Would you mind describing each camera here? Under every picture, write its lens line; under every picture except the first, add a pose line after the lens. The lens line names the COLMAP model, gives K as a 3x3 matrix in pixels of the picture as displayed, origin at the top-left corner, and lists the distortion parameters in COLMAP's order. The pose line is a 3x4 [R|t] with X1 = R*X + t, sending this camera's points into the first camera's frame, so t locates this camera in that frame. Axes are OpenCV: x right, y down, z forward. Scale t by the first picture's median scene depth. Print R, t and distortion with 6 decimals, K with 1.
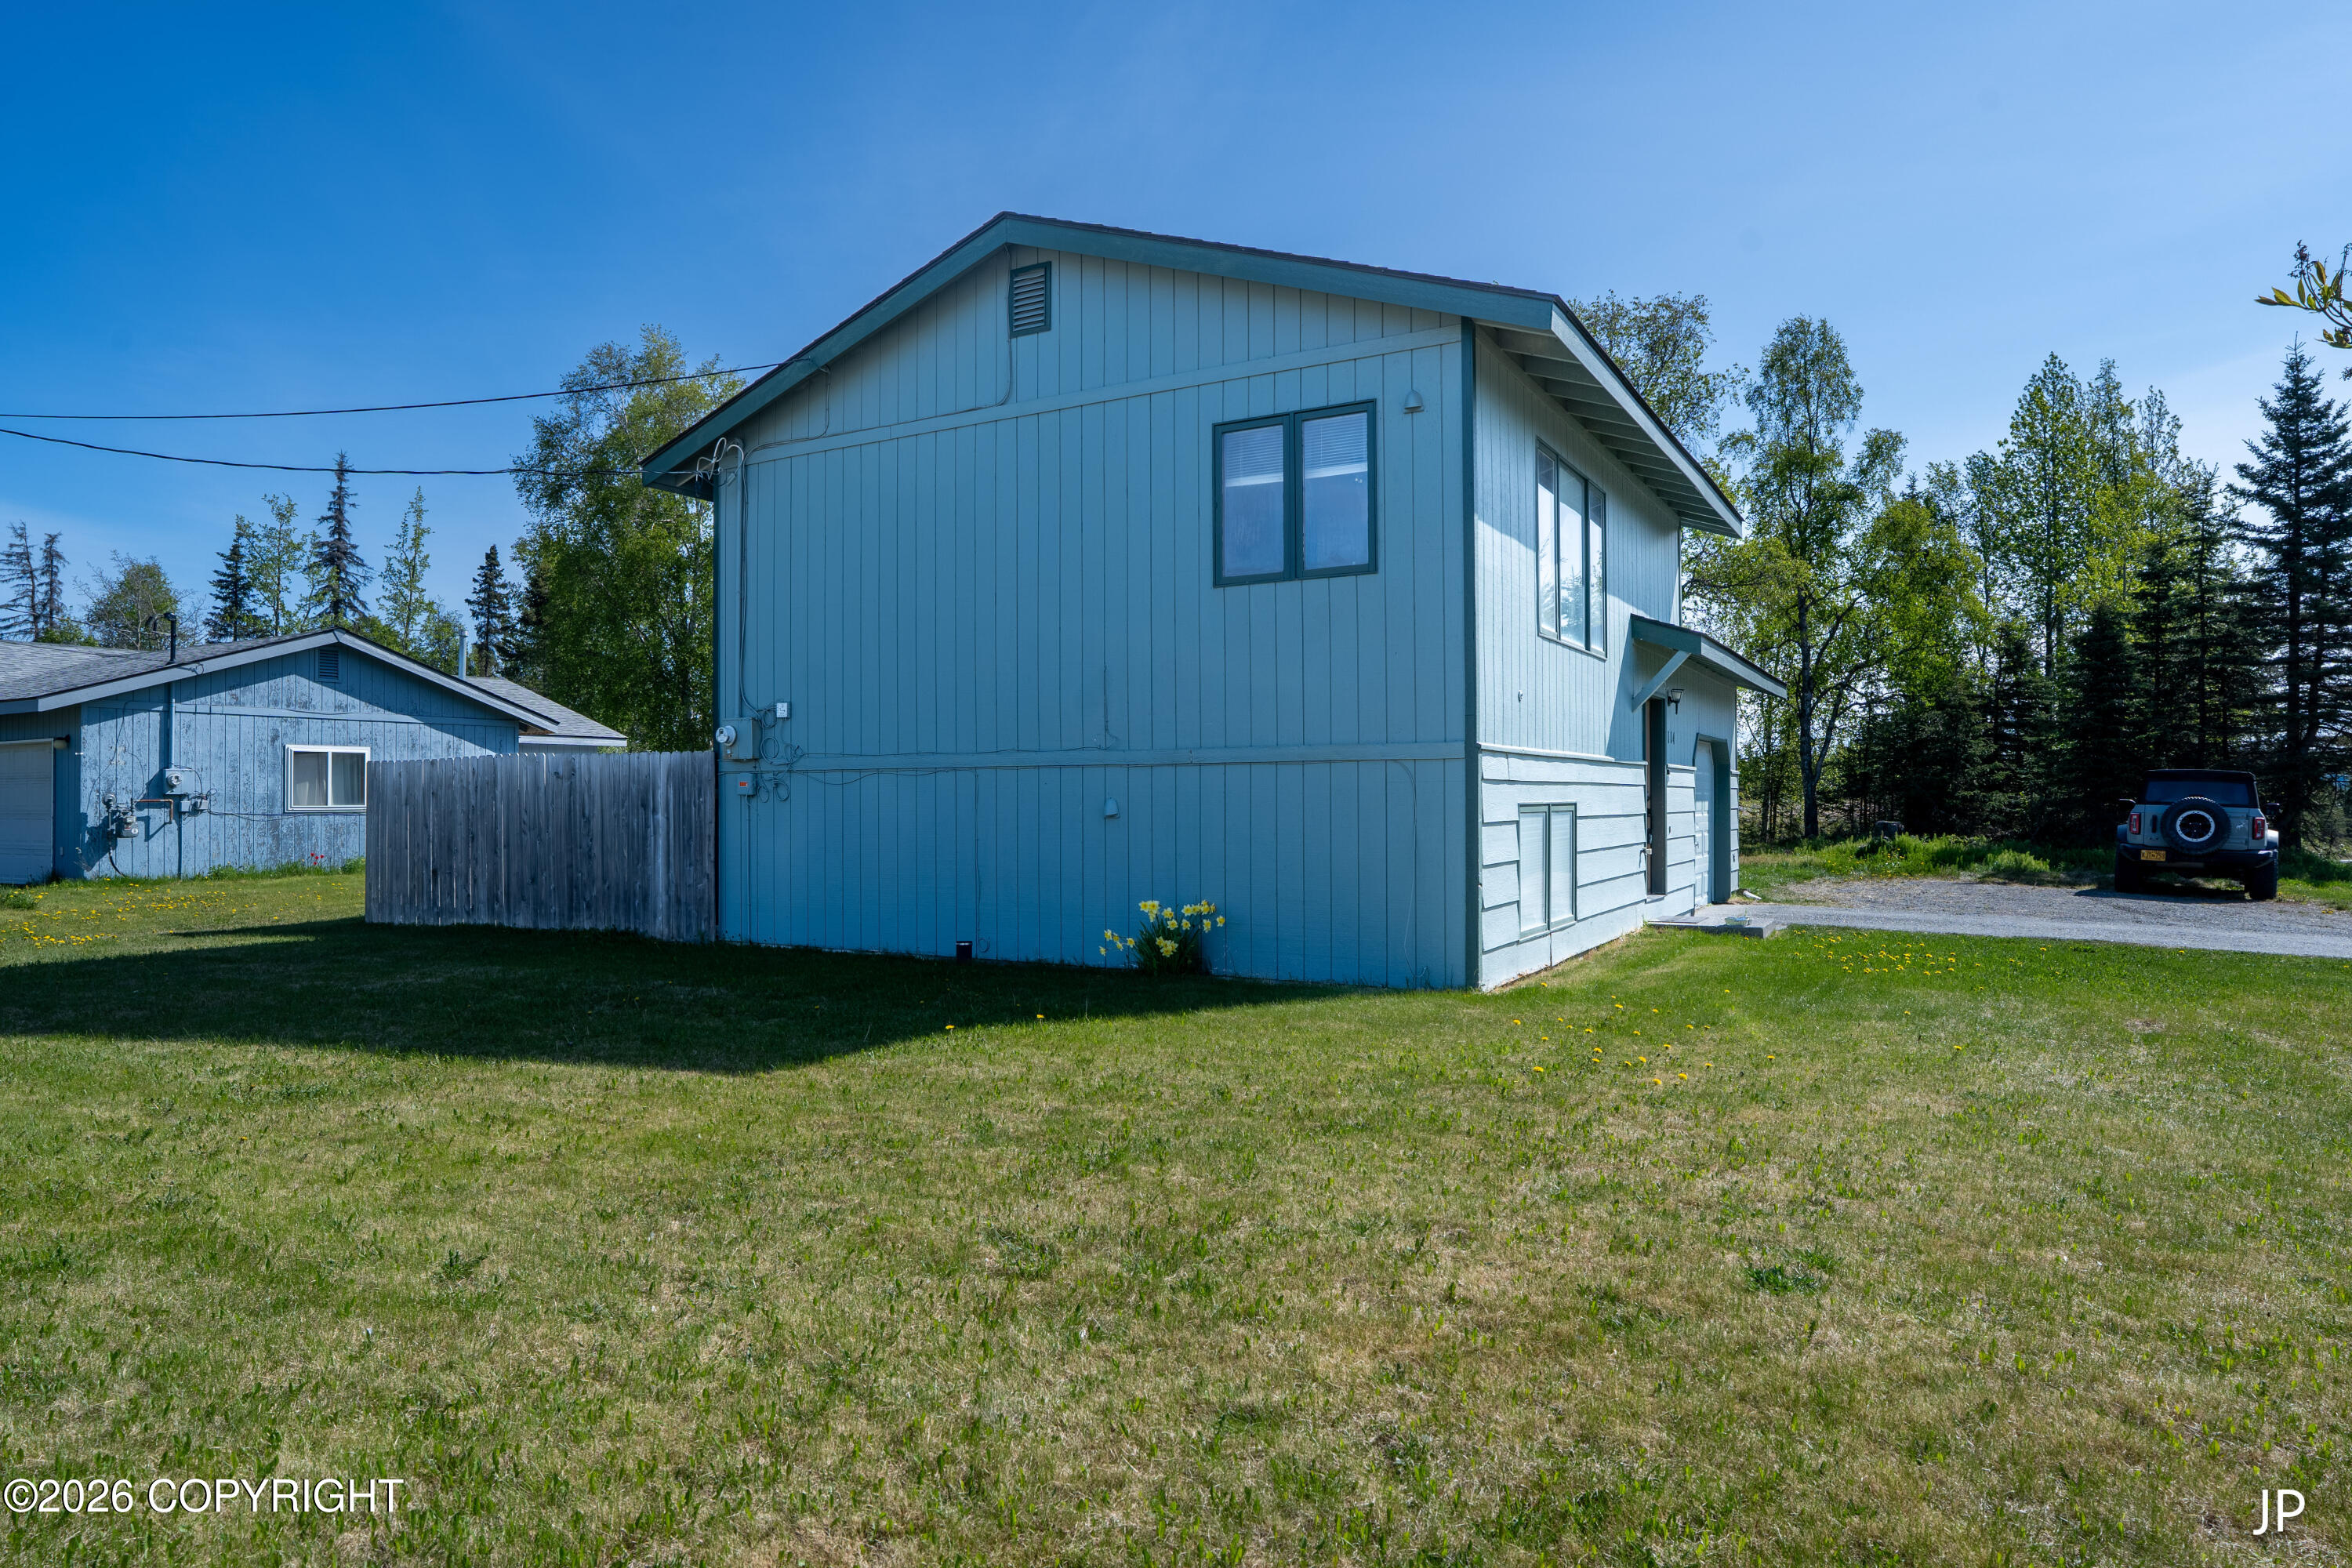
lens RADIAL K [[1389.4, 0, 1176.0], [0, 1389.4, 784.0], [0, 0, 1]] dist [-0.005113, -0.000746]
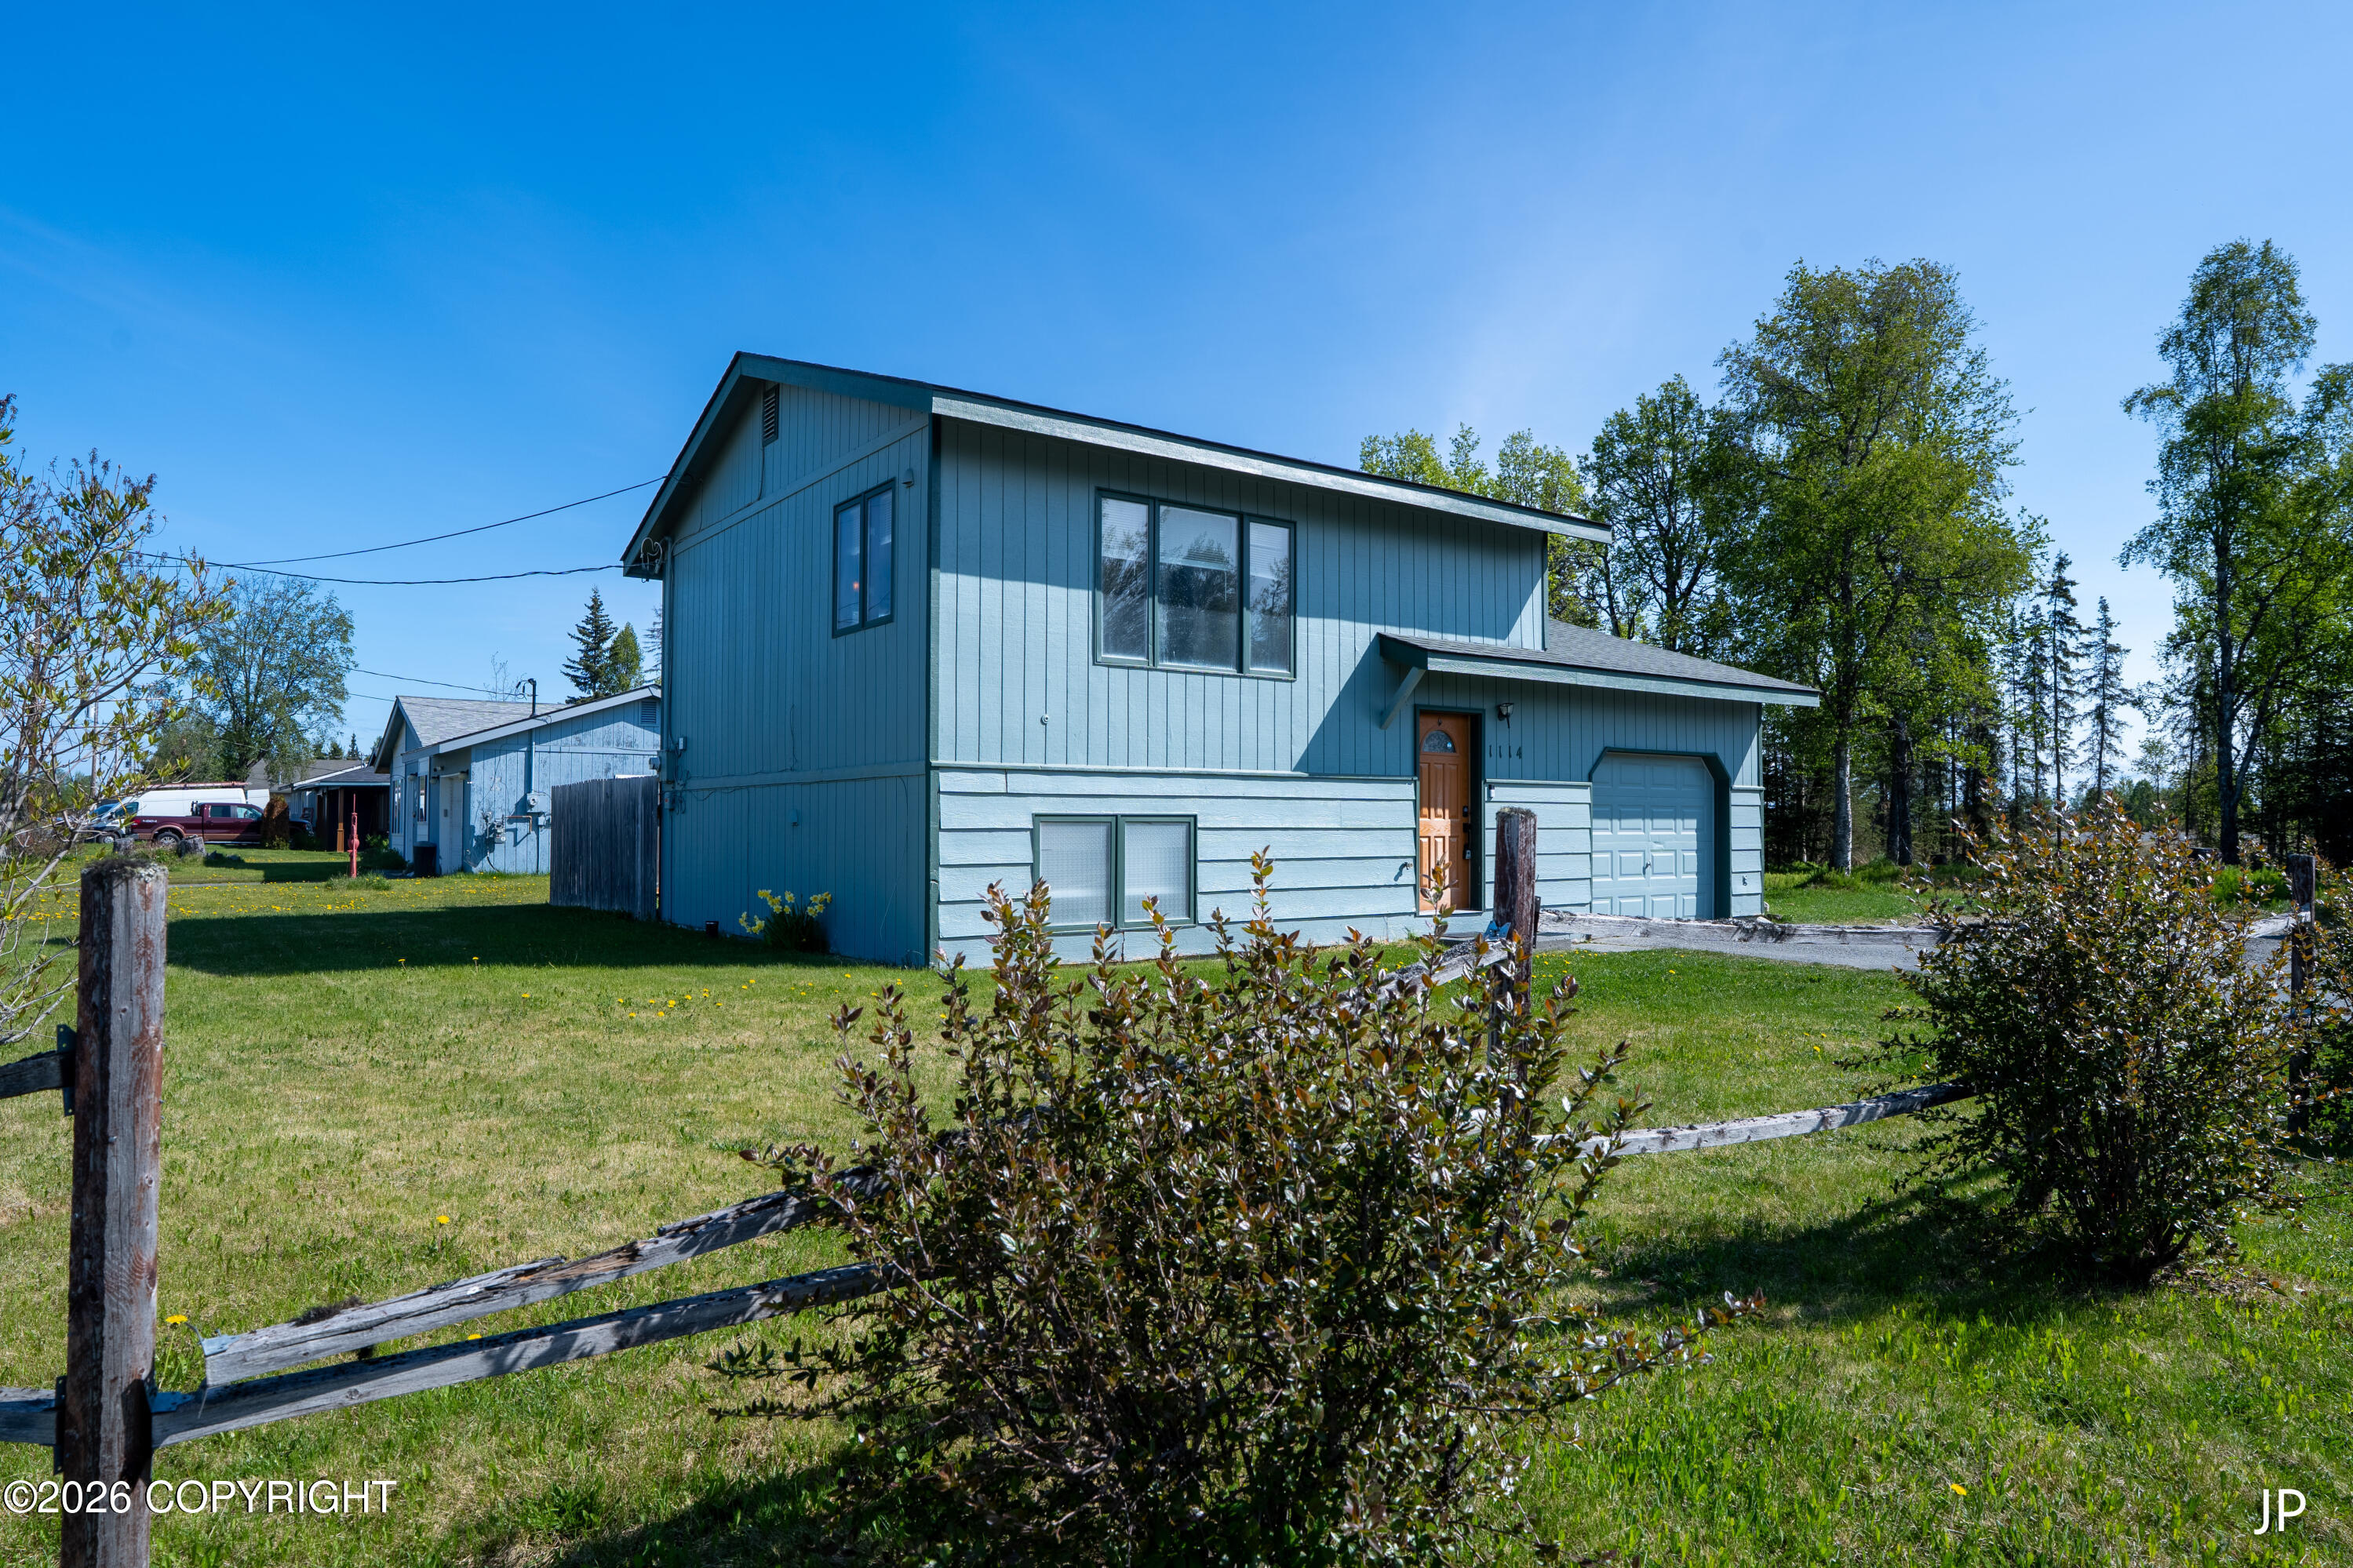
lens RADIAL K [[1391.0, 0, 1176.5], [0, 1391.0, 784.0], [0, 0, 1]] dist [-0.006772, -0.001221]
pose [[0.920414, -0.007976, -0.390863, 0.578954], [0.001010, 0.999837, -0.018023, 0.007409], [0.390943, 0.016194, 0.920272, -0.009414]]
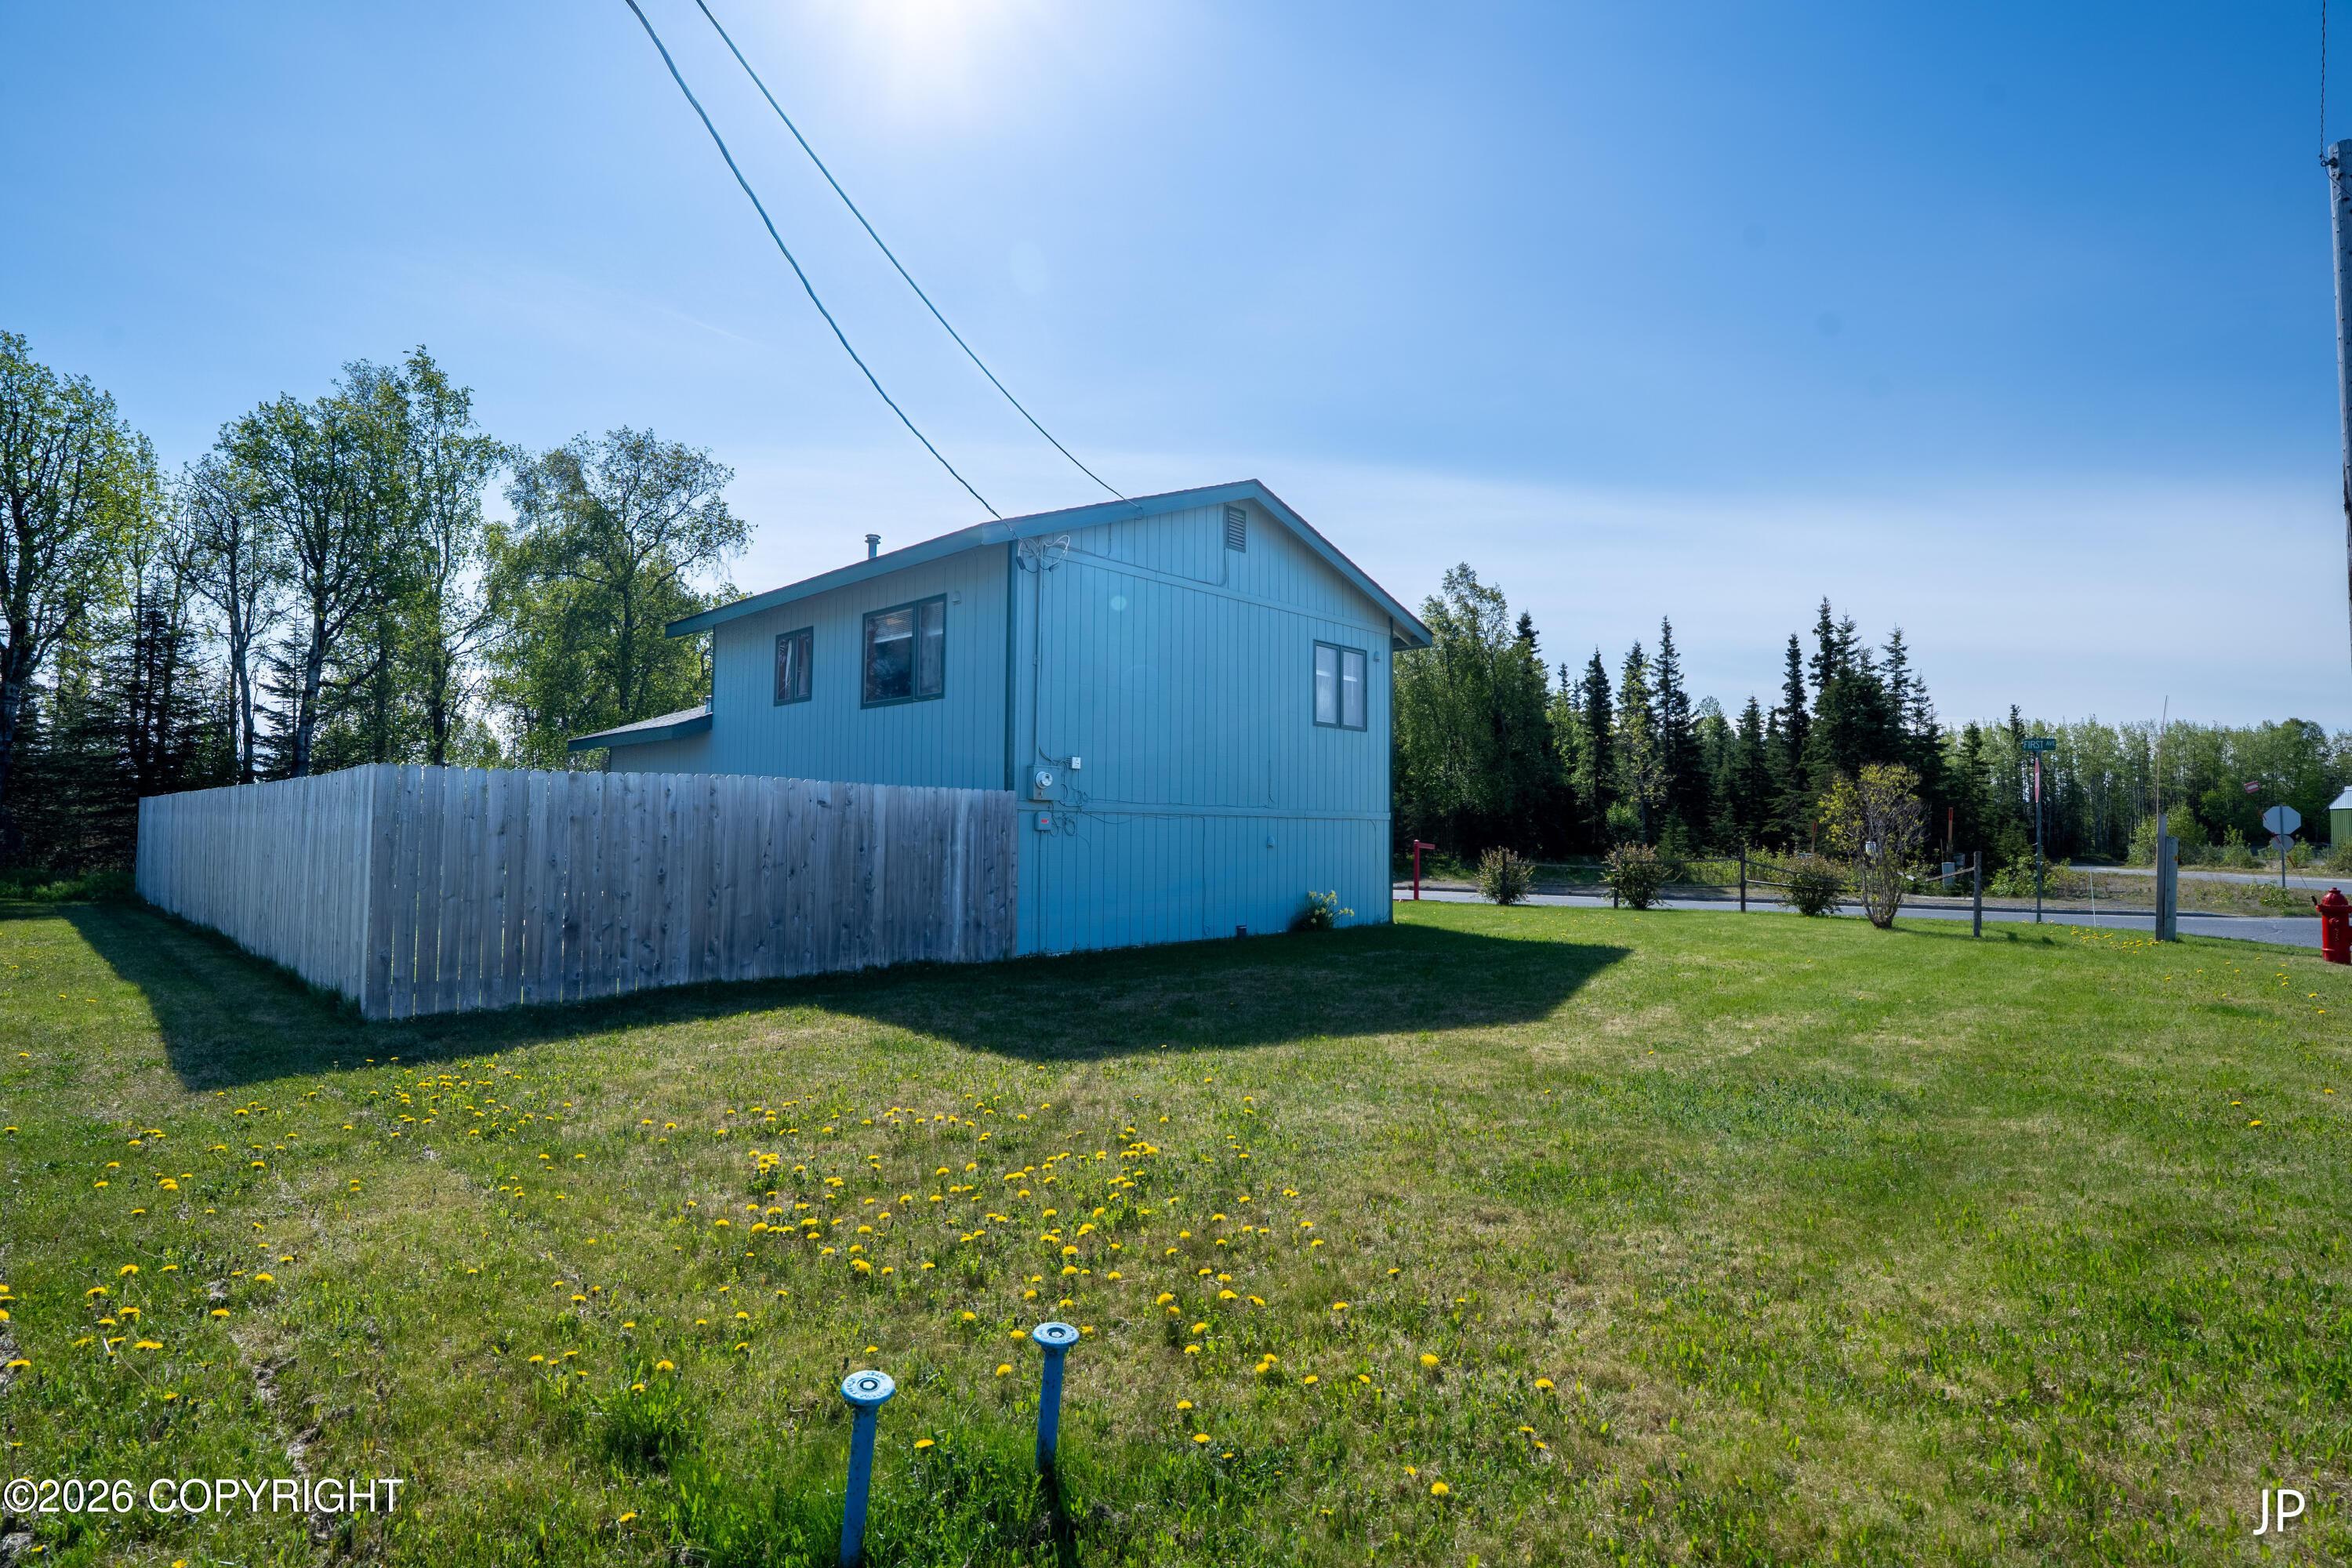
lens RADIAL K [[1166.0, 0, 1176.0], [0, 1166.0, 784.0], [0, 0, 1]] dist [-0.001355, -0.000155]
pose [[0.241753, 0.049800, 0.969059, -1.117650], [-0.018840, 0.998735, -0.046625, 0.011775], [-0.970155, -0.006986, 0.242385, 0.572421]]
